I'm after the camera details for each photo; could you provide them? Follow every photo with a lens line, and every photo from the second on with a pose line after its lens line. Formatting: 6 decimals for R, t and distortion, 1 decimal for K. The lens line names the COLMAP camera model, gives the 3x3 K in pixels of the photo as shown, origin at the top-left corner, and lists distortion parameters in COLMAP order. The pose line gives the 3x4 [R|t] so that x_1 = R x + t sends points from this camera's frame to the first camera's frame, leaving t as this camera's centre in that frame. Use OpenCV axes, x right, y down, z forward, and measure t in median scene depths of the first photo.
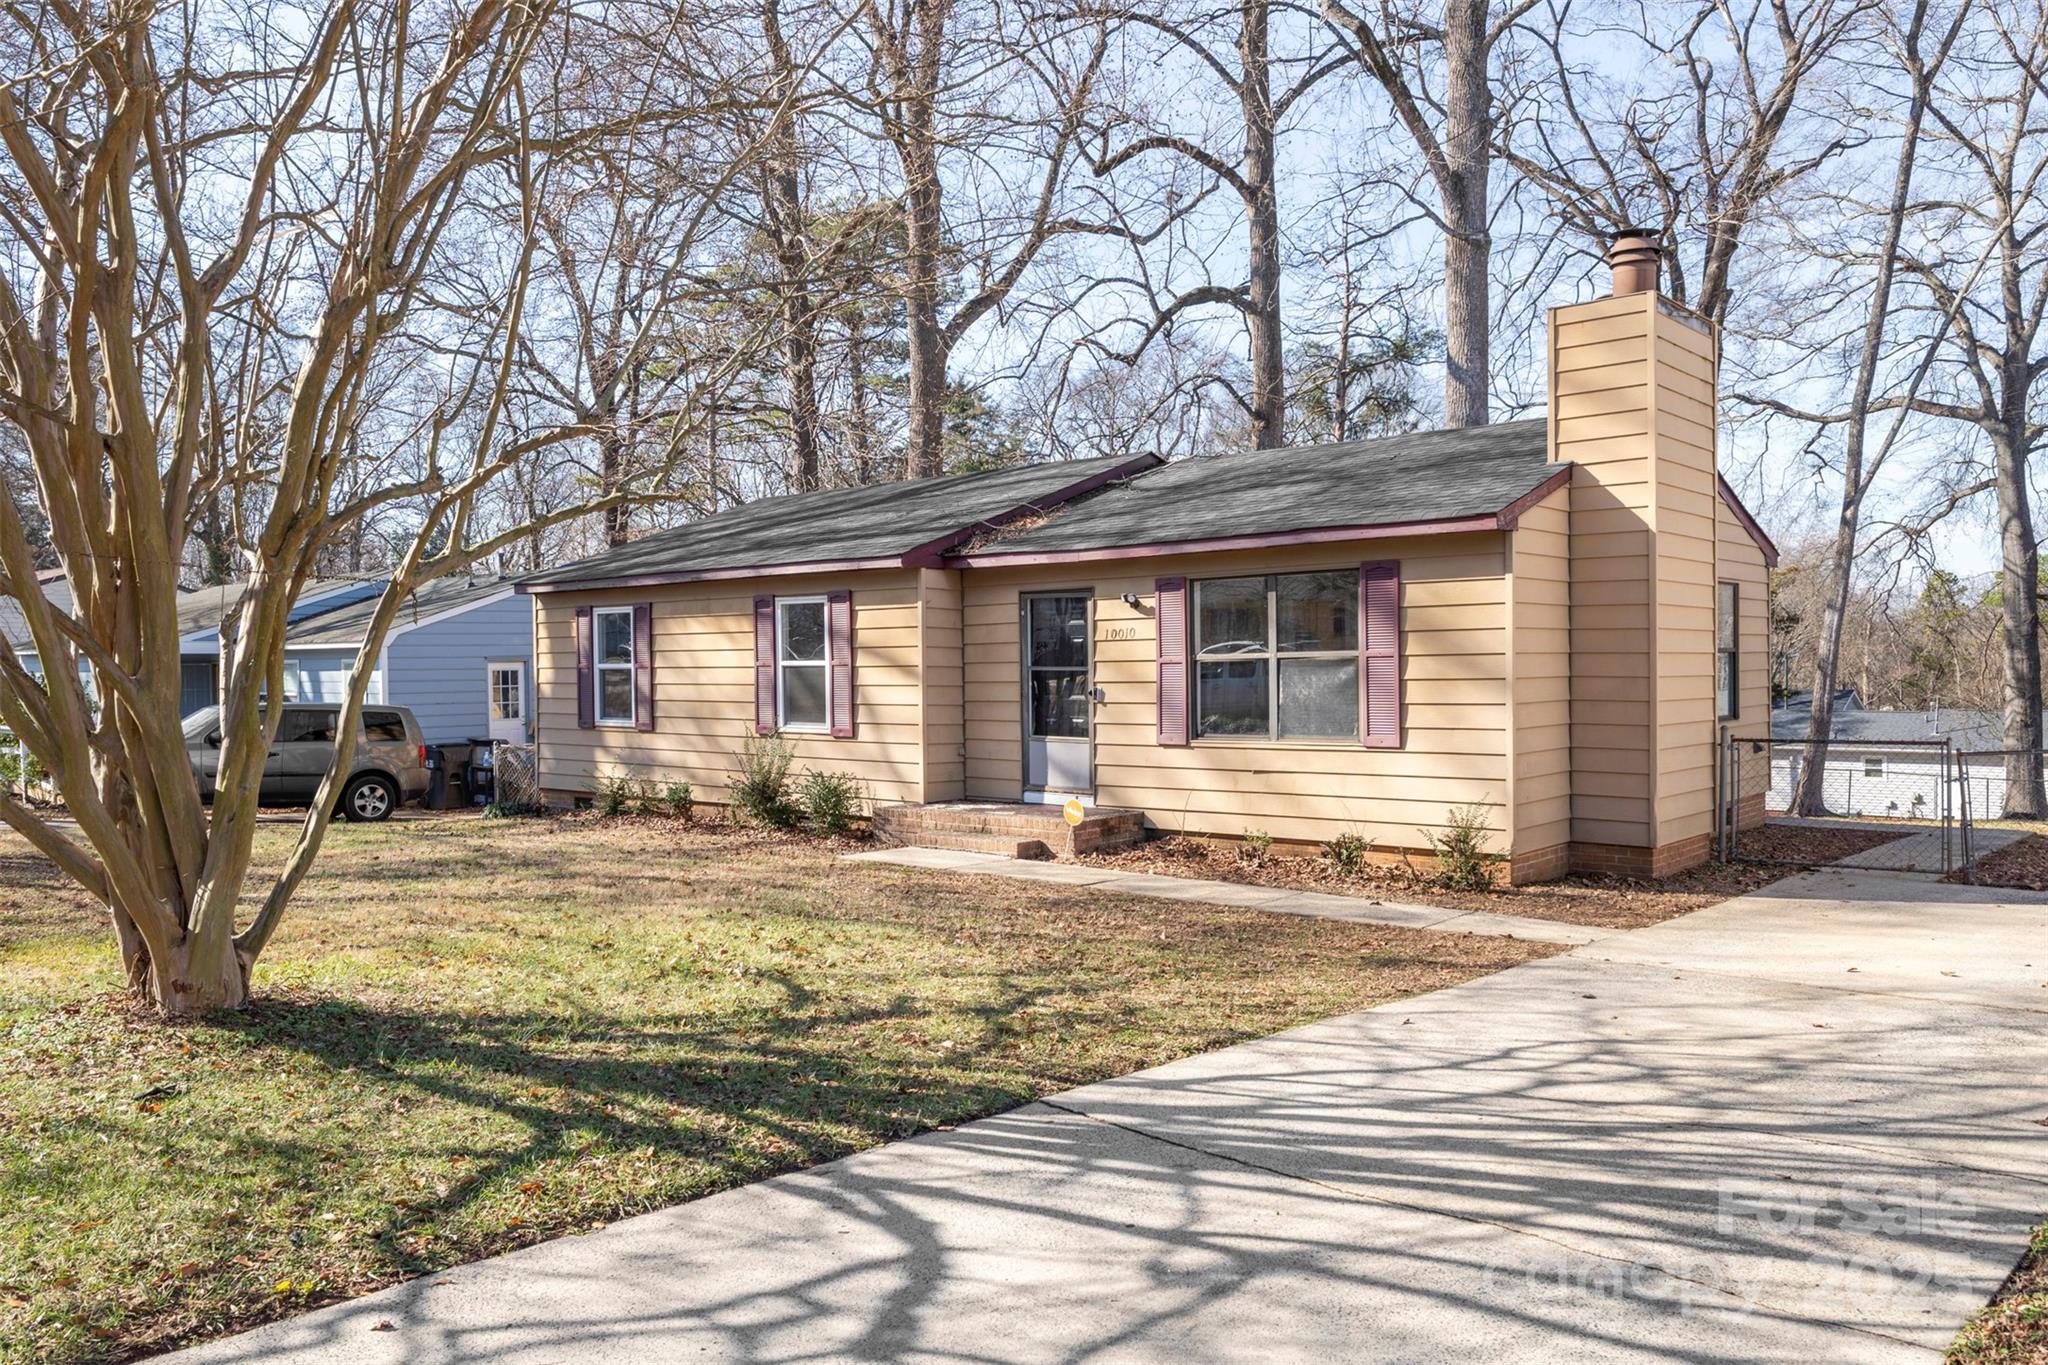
lens RADIAL K [[1500.8, 0, 1026.2], [0, 1500.8, 684.1], [0, 0, 1]] dist [-0.016669, -0.001968]
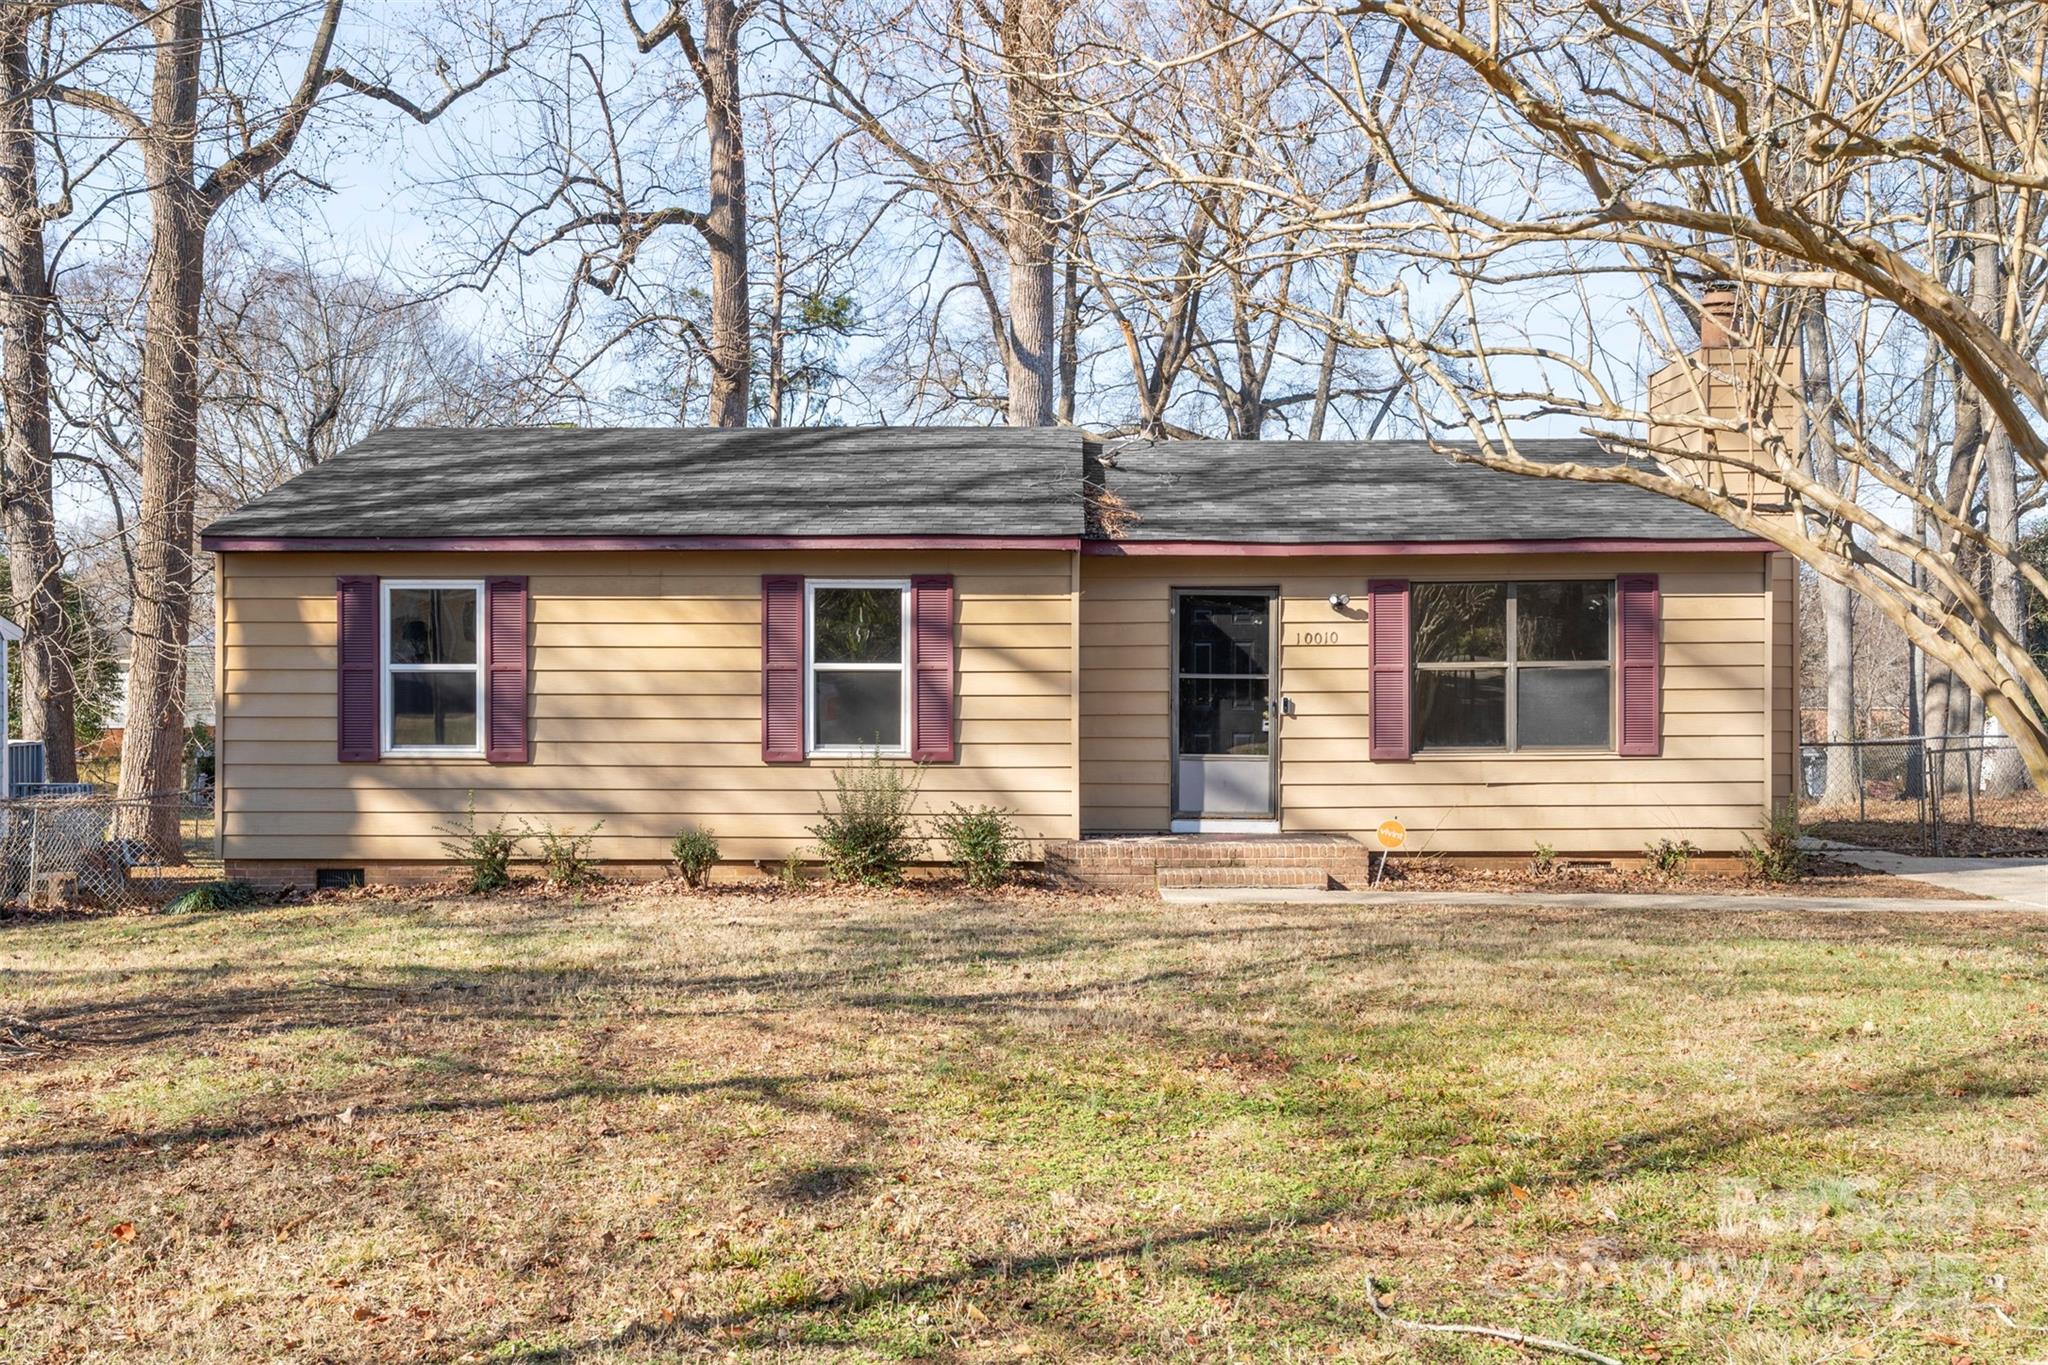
lens RADIAL K [[1833.3, 0, 1017.0], [0, 1833.3, 683.5], [0, 0, 1]] dist [0.002396, -0.002449]
pose [[0.768412, 0.007872, 0.639907, -0.731578], [0.000442, 0.999918, -0.012831, 0.007171], [-0.639955, 0.010142, 0.768345, 0.252300]]
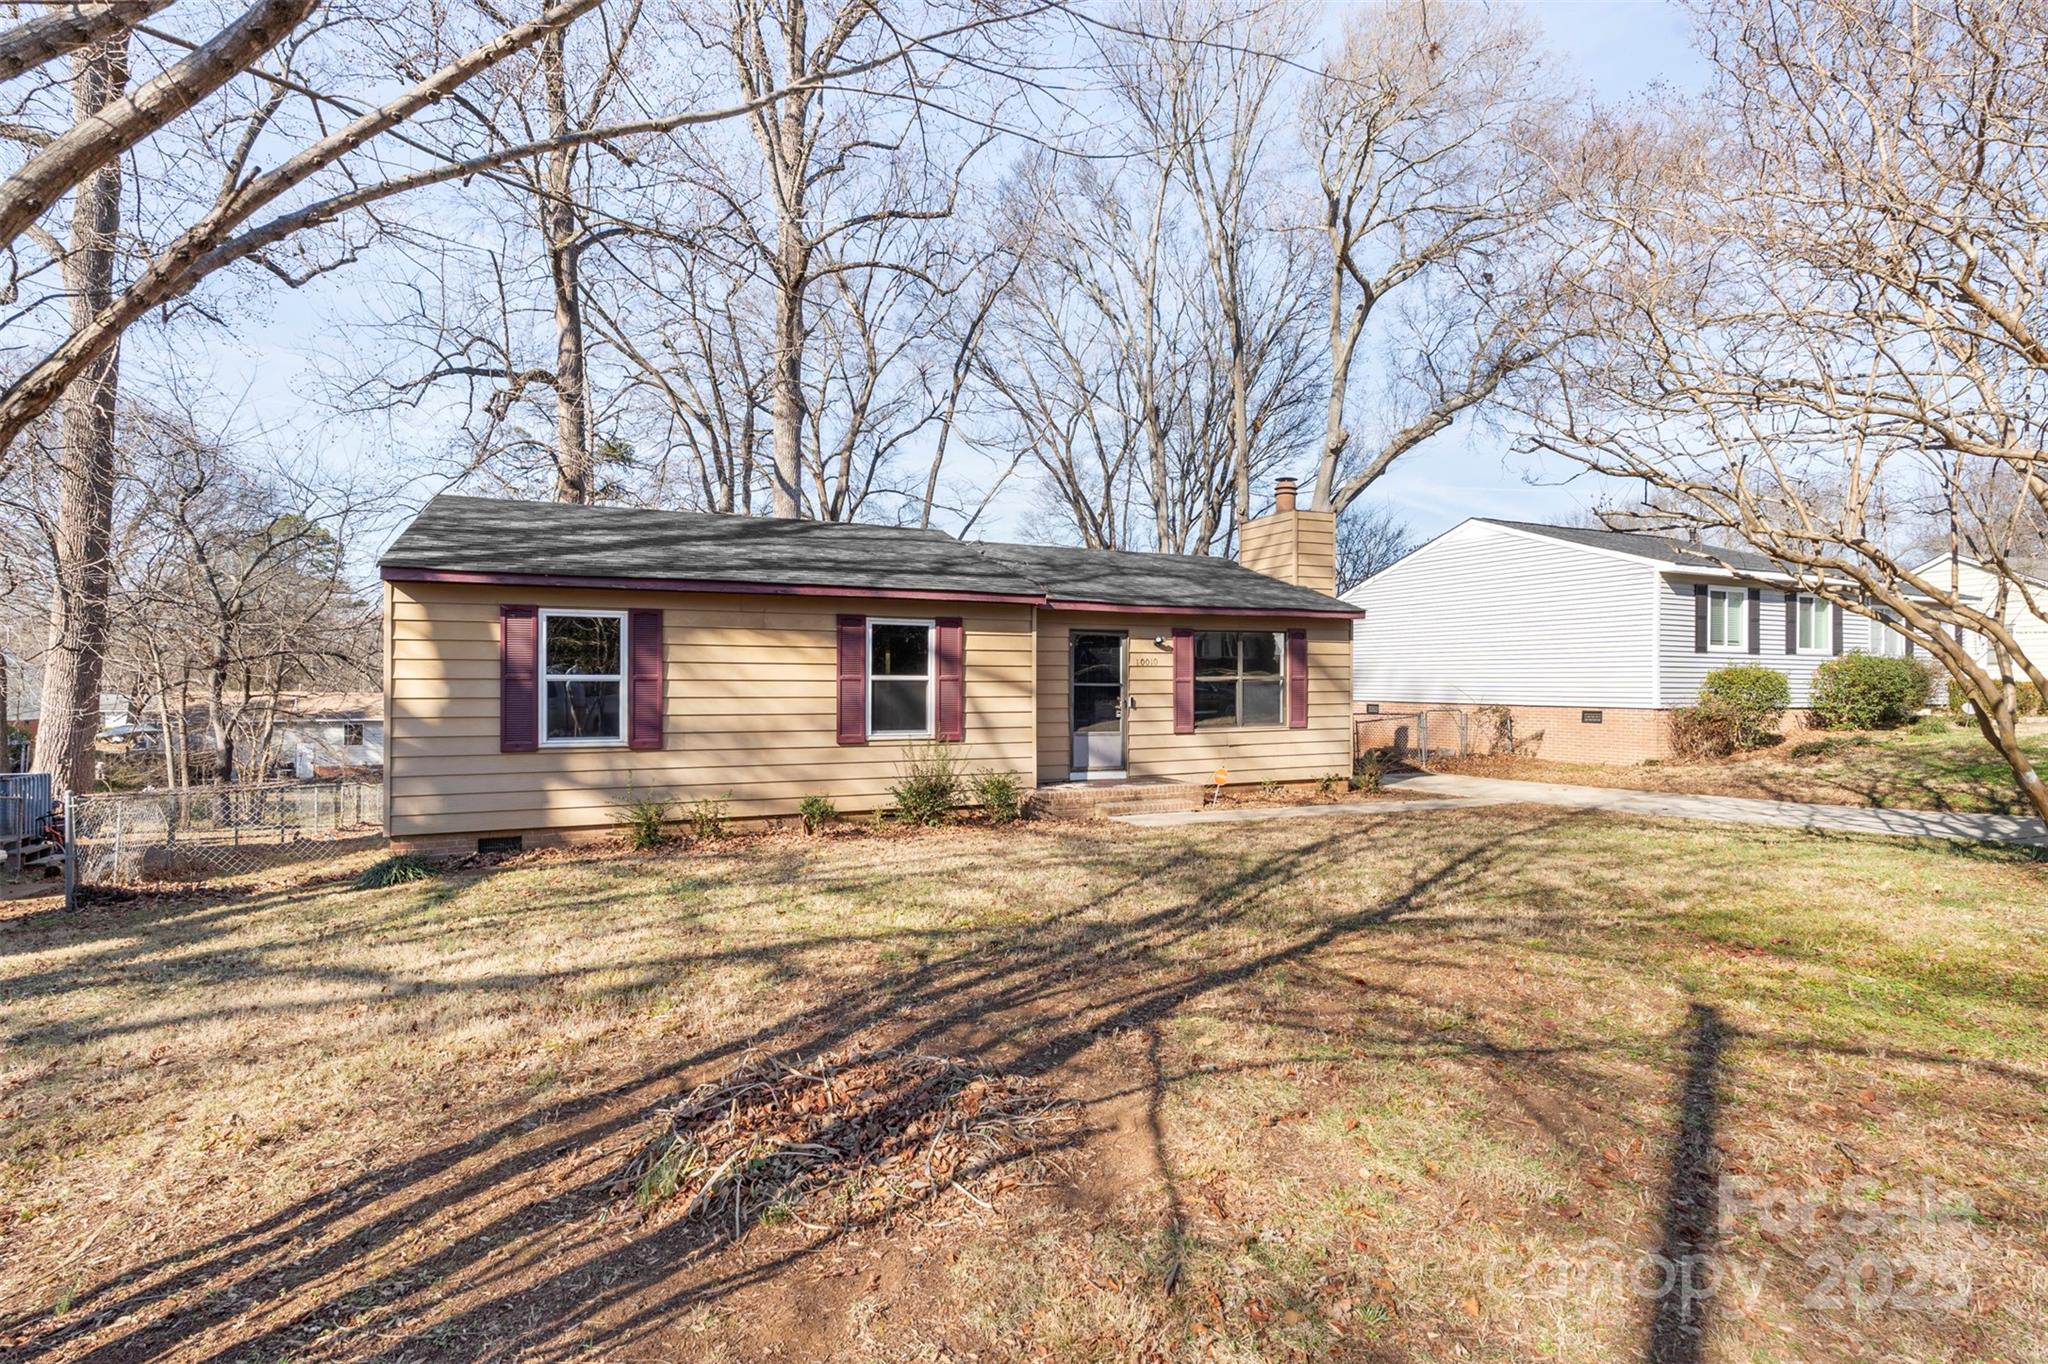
lens RADIAL K [[962.4, 0, 1038.1], [0, 962.4, 683.5], [0, 0, 1]] dist [-0.000596, -0.000107]
pose [[0.419818, 0.010291, 0.907550, -0.820867], [0.006797, 0.999872, -0.014483, 0.001507], [-0.907583, 0.012249, 0.419695, 0.645362]]
